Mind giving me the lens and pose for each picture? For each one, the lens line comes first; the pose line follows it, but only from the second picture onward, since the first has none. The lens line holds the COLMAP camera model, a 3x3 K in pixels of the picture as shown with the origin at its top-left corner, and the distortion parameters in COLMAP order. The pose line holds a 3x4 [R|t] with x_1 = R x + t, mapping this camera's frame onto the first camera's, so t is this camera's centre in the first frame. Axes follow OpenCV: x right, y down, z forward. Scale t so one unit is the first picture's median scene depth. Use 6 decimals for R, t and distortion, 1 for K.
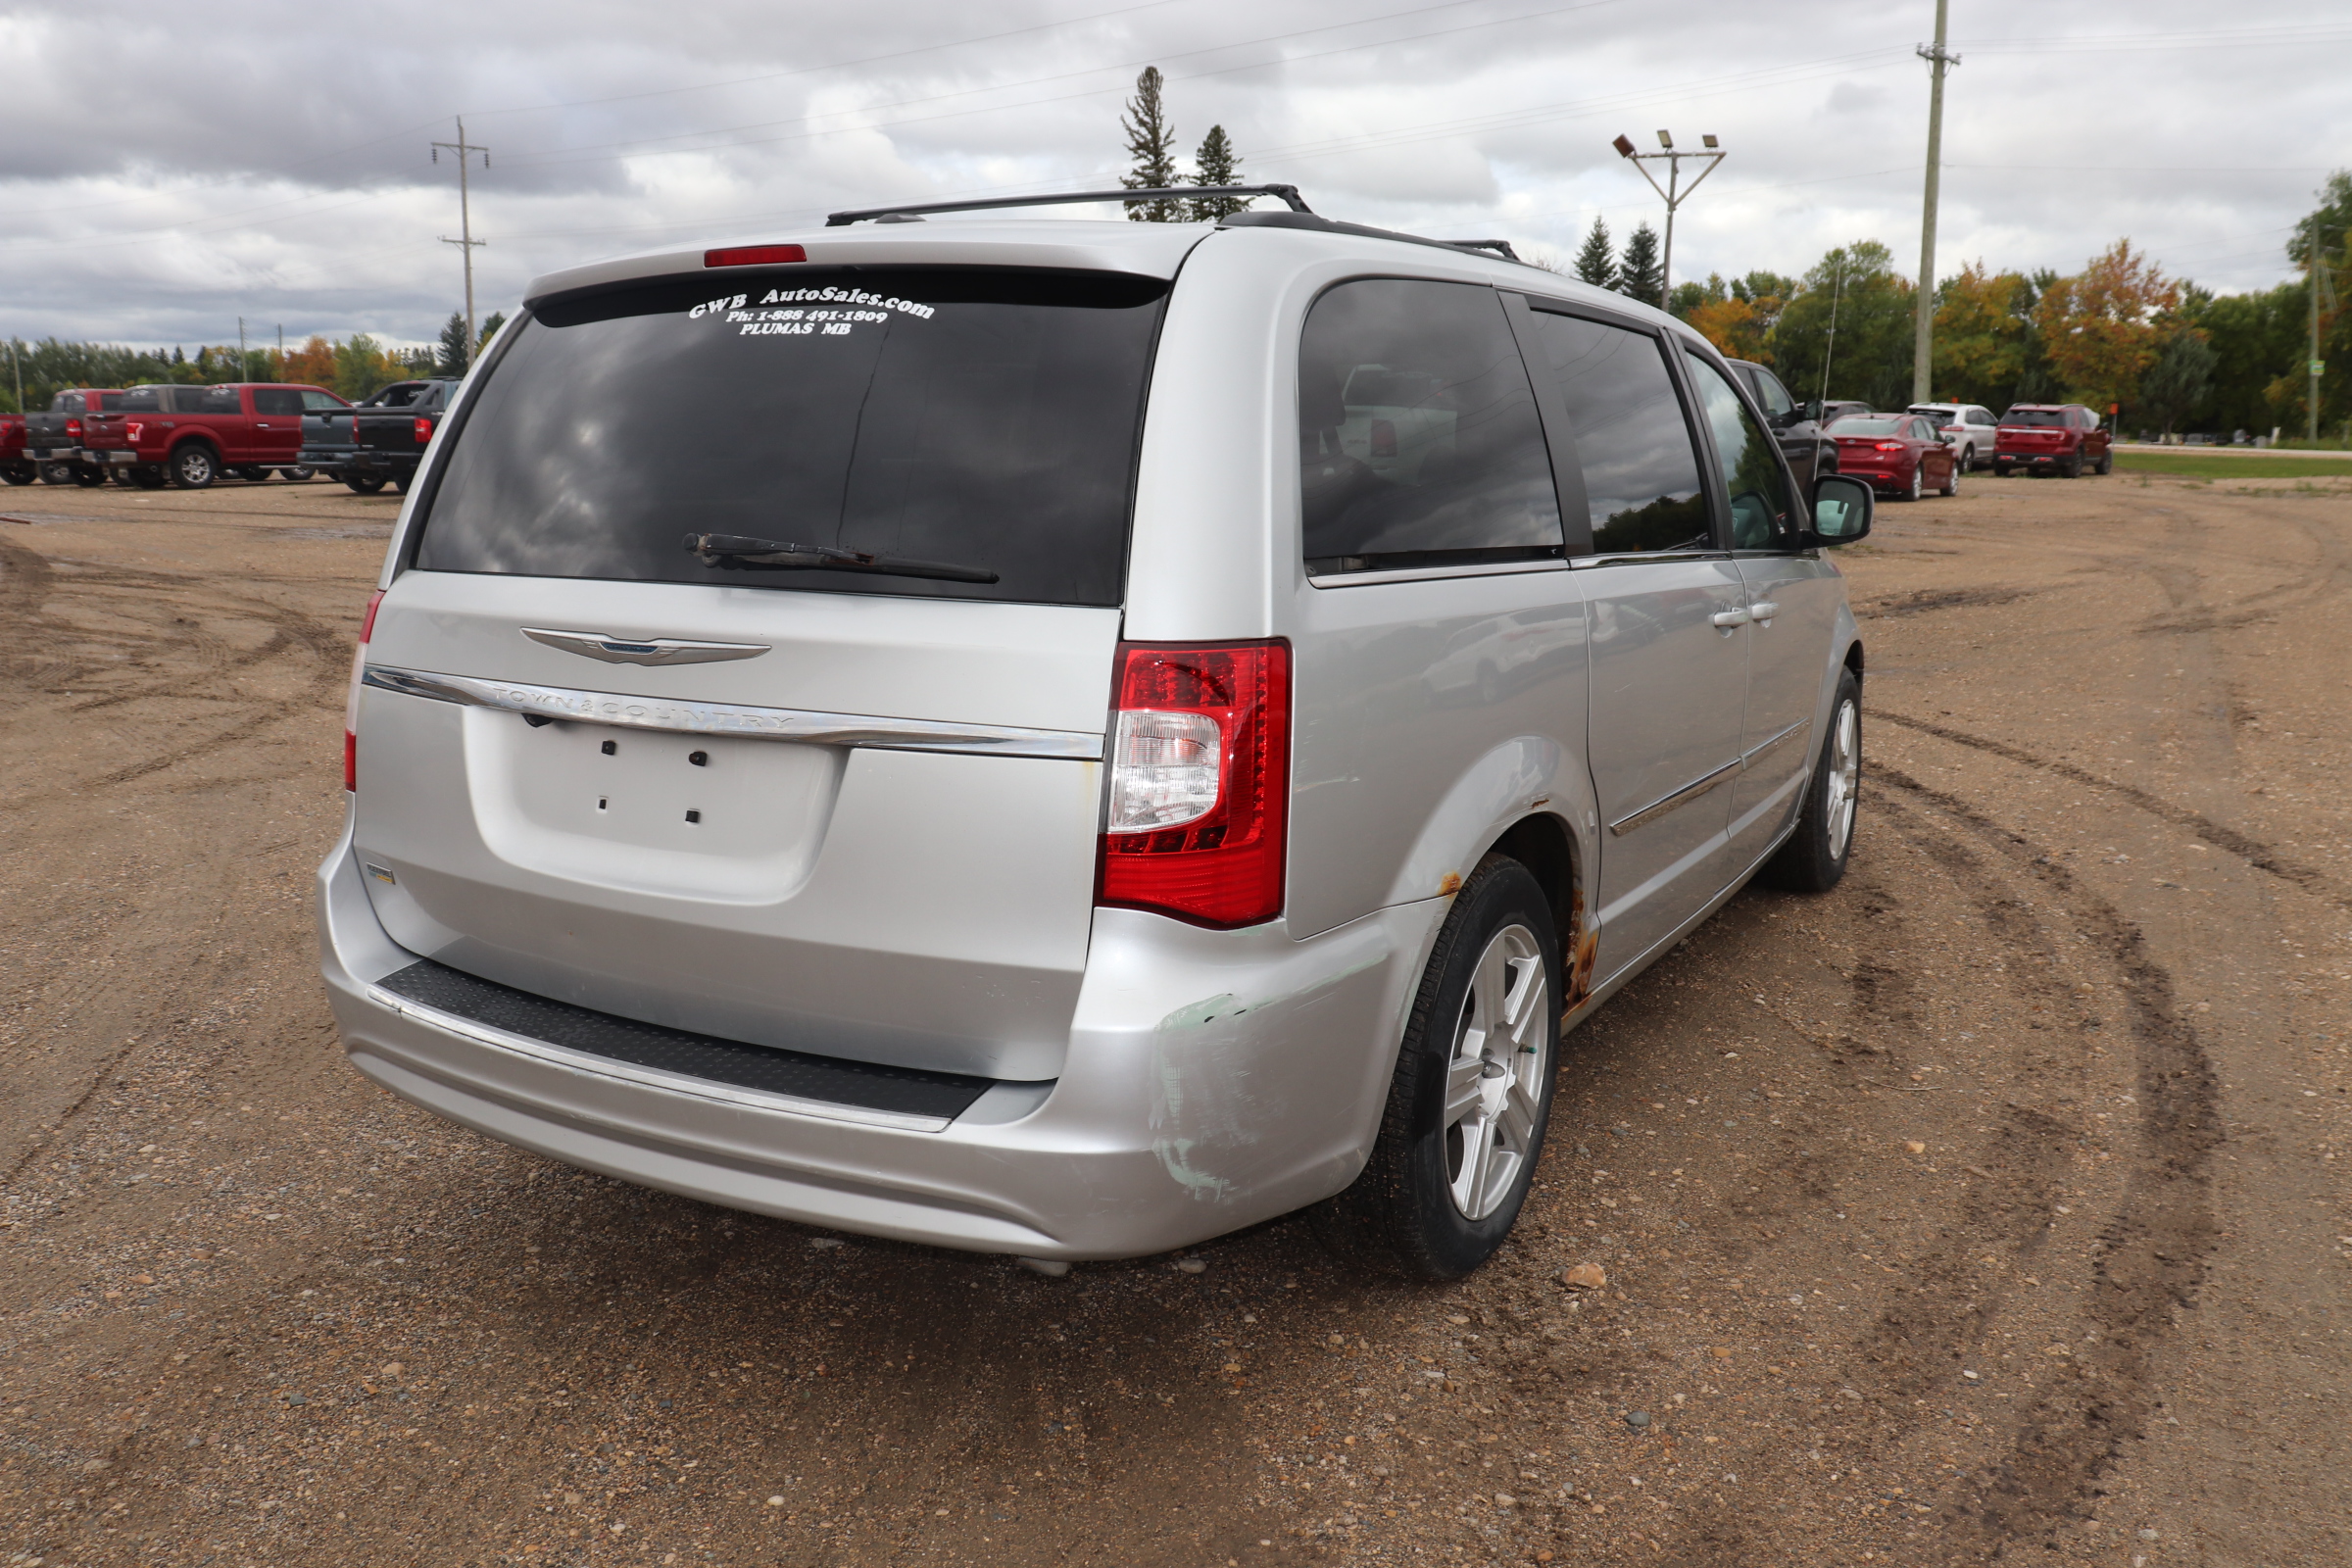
lens RADIAL K [[1925.4, 0, 1176.0], [0, 1925.4, 784.0], [0, 0, 1]] dist [-0.184969, 0.181356]
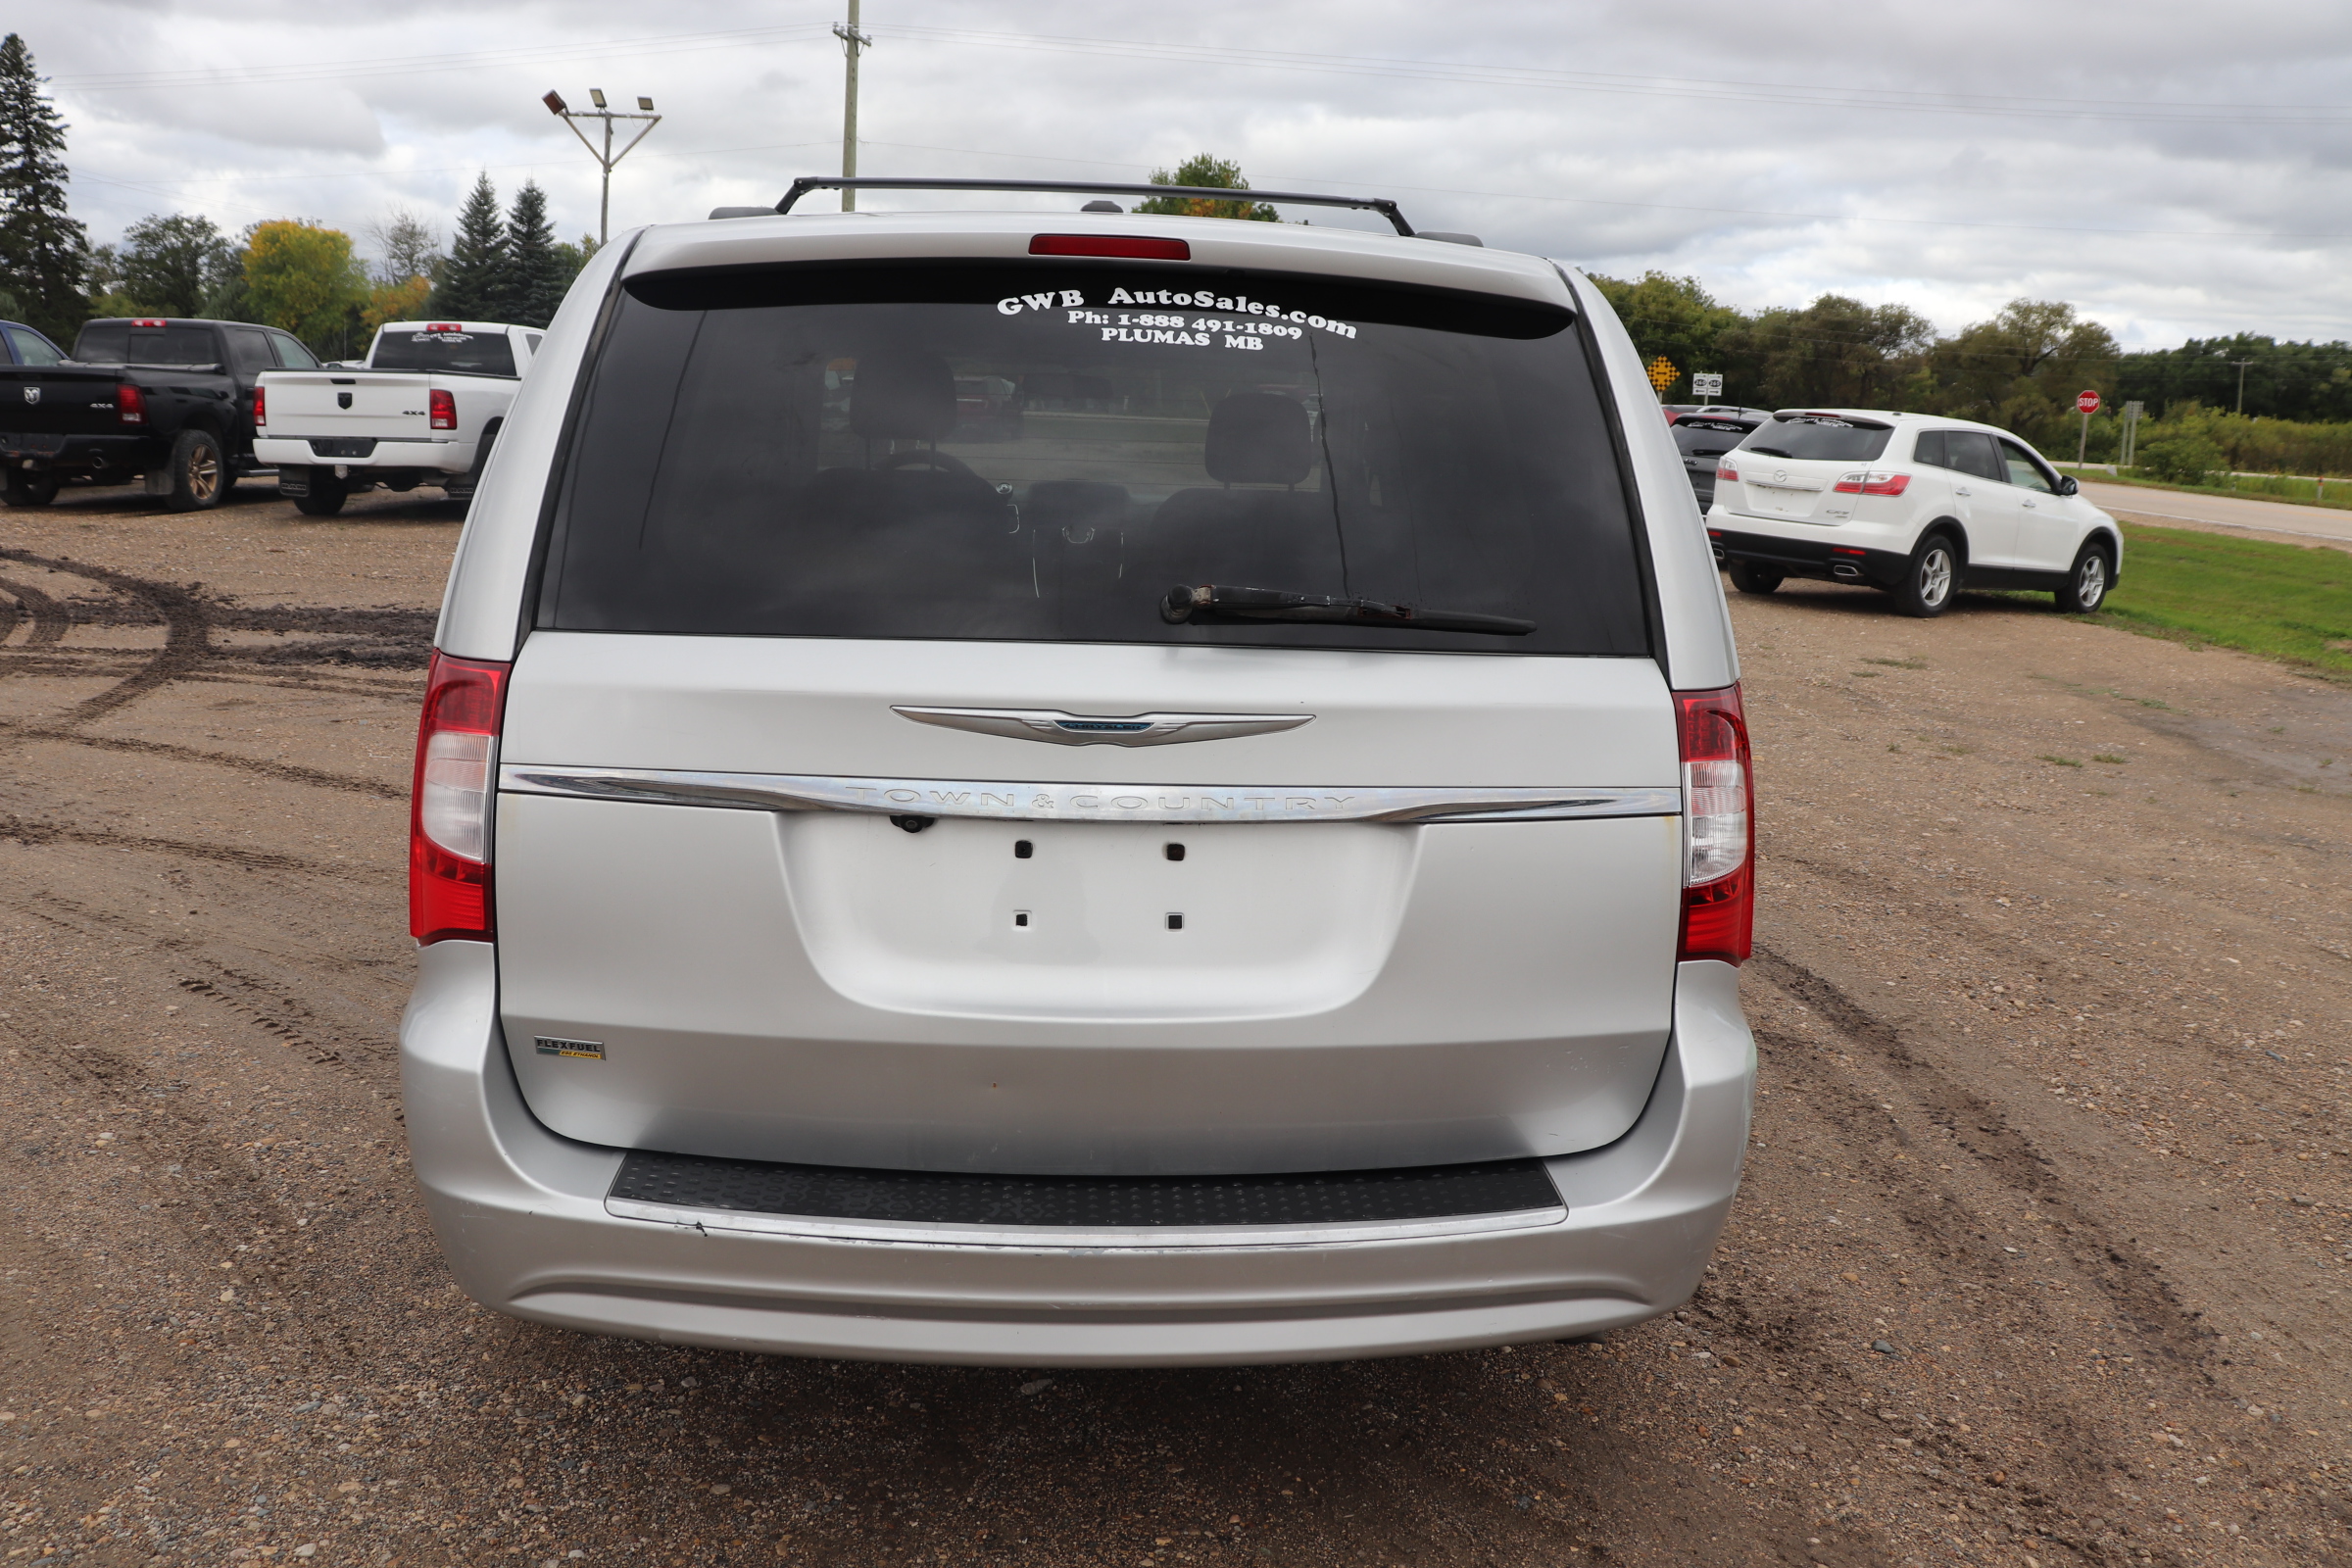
lens RADIAL K [[1927.4, 0, 1182.2], [0, 1927.4, 787.9], [0, 0, 1]] dist [-0.170137, 0.156918]
pose [[0.839586, -0.082700, 0.536895, -0.652031], [0.071732, 0.996567, 0.041333, -0.070837], [-0.538470, 0.003810, 0.842636, 0.263277]]
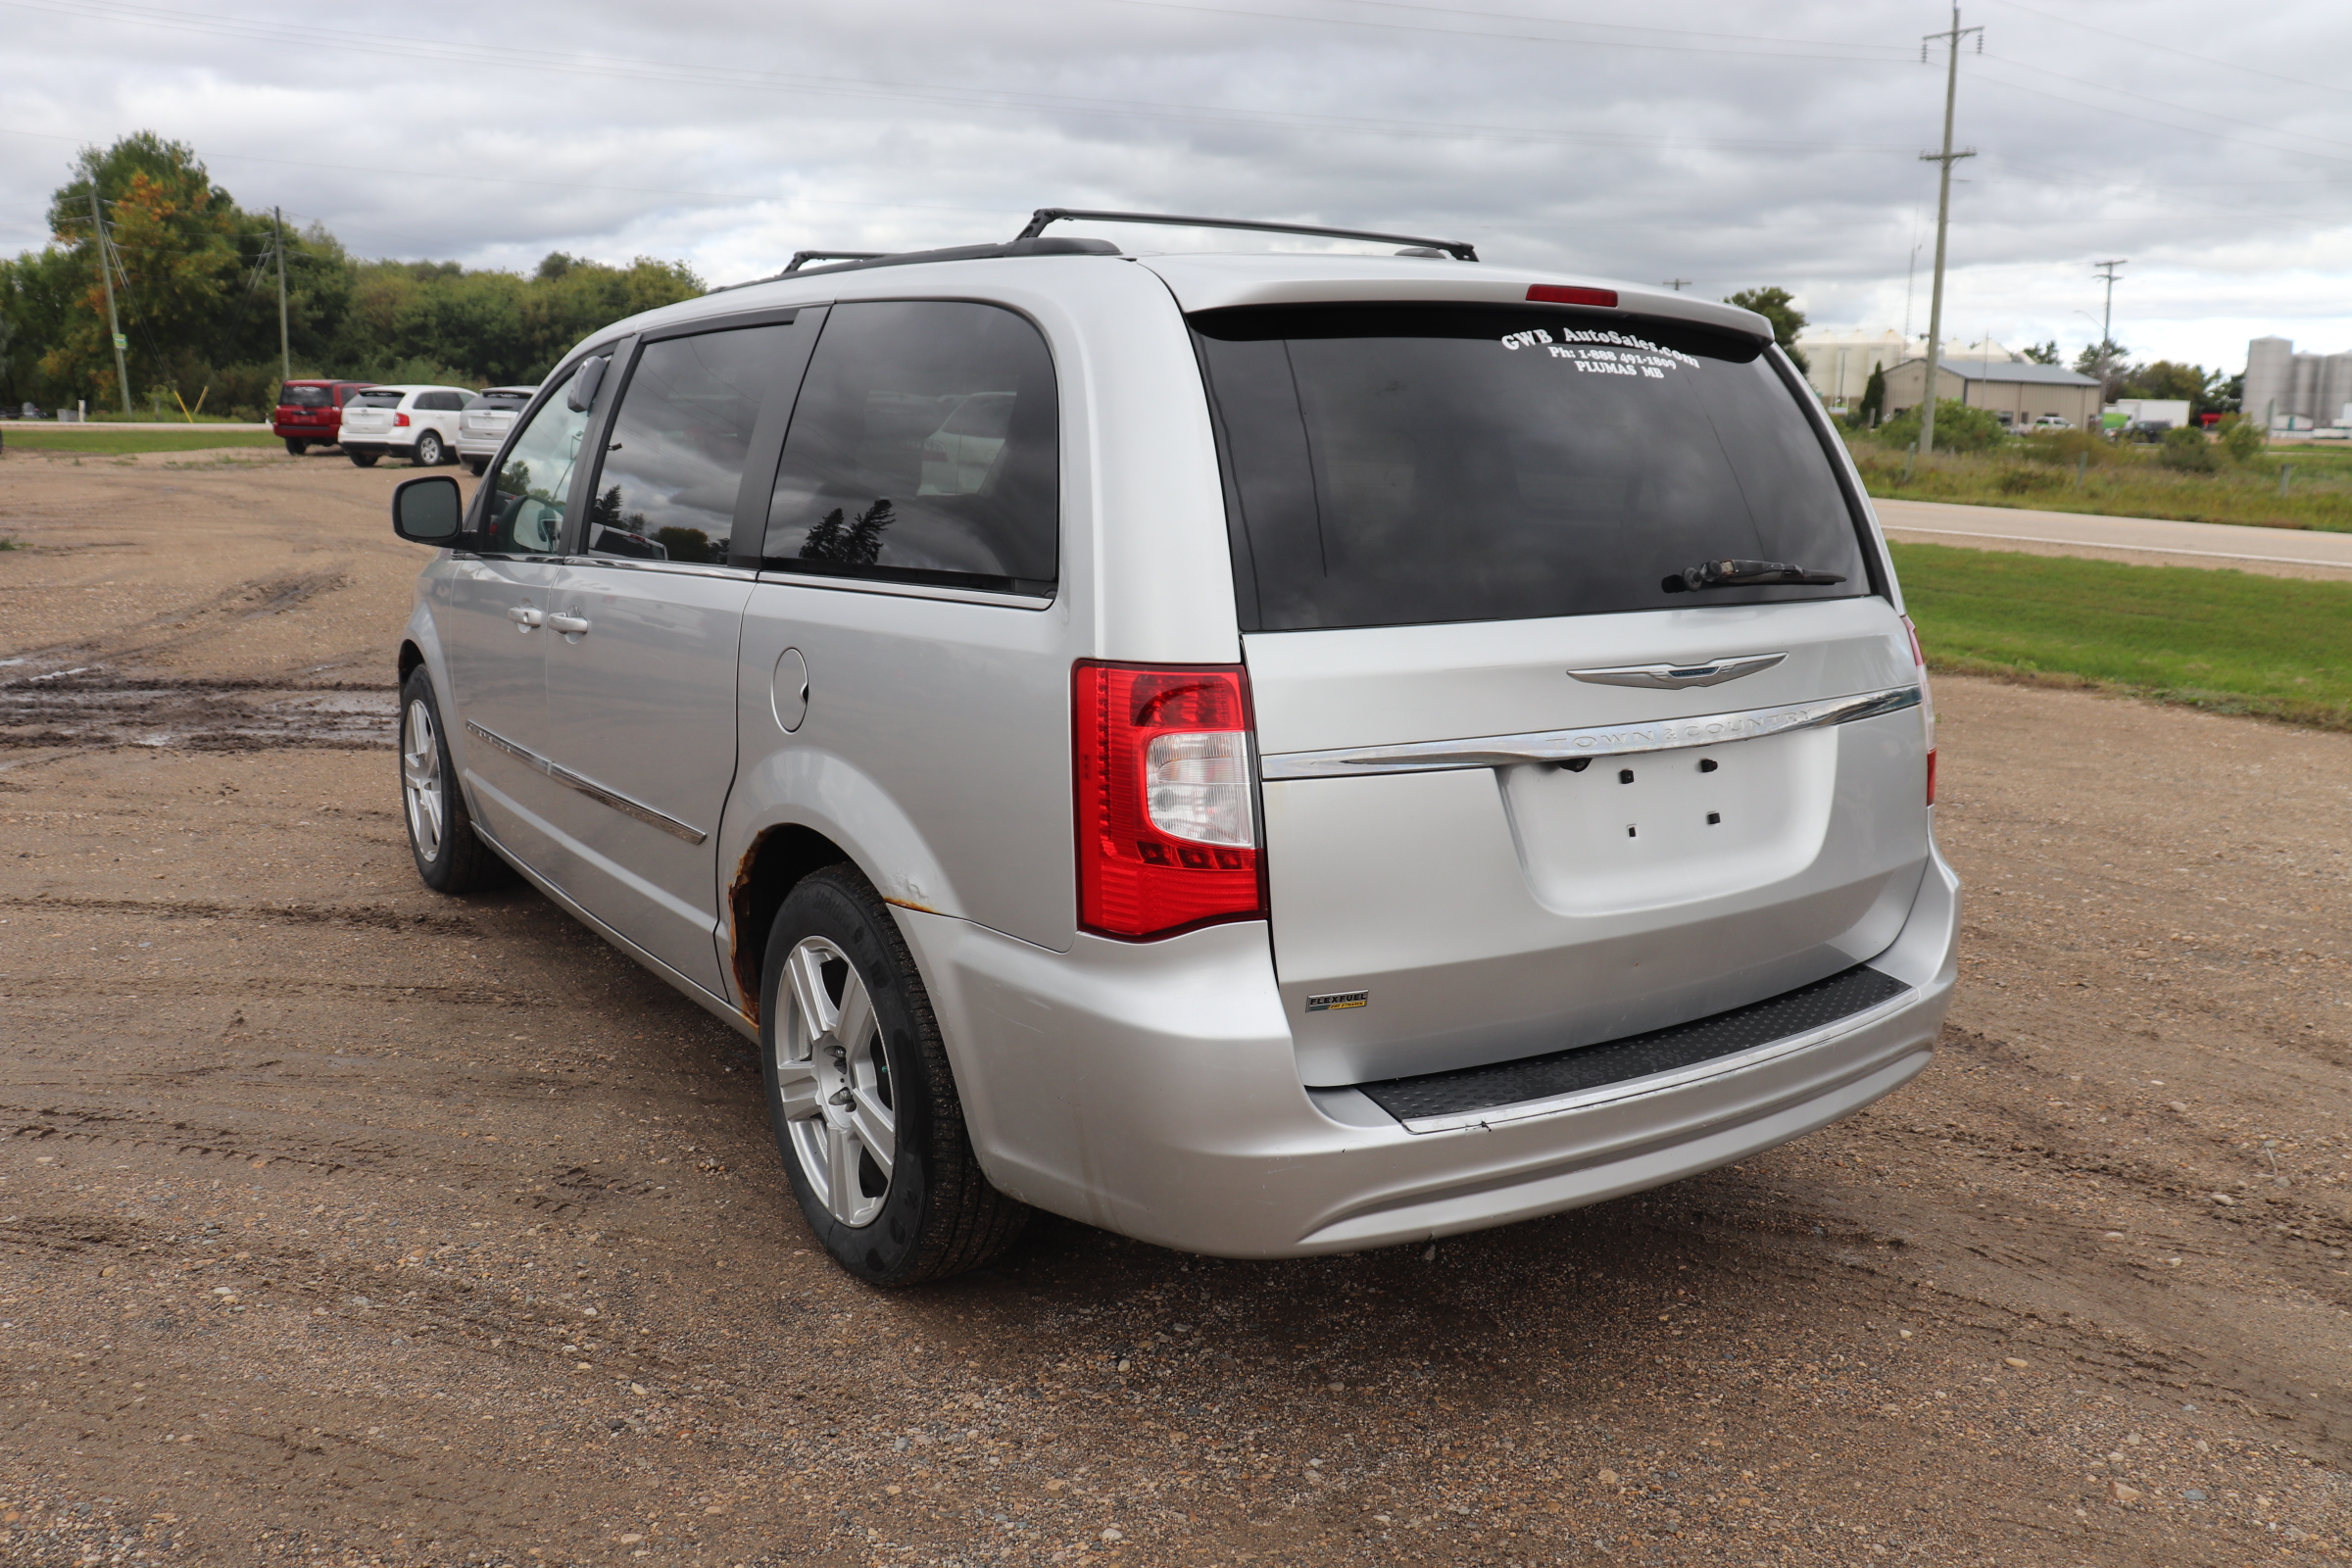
lens RADIAL K [[1927.4, 0, 1182.2], [0, 1927.4, 787.9], [0, 0, 1]] dist [-0.170137, 0.156918]
pose [[0.455467, -0.170260, 0.873820, -1.253227], [0.155731, 0.981645, 0.110096, -0.156747], [-0.876526, 0.085936, 0.473622, 0.694843]]
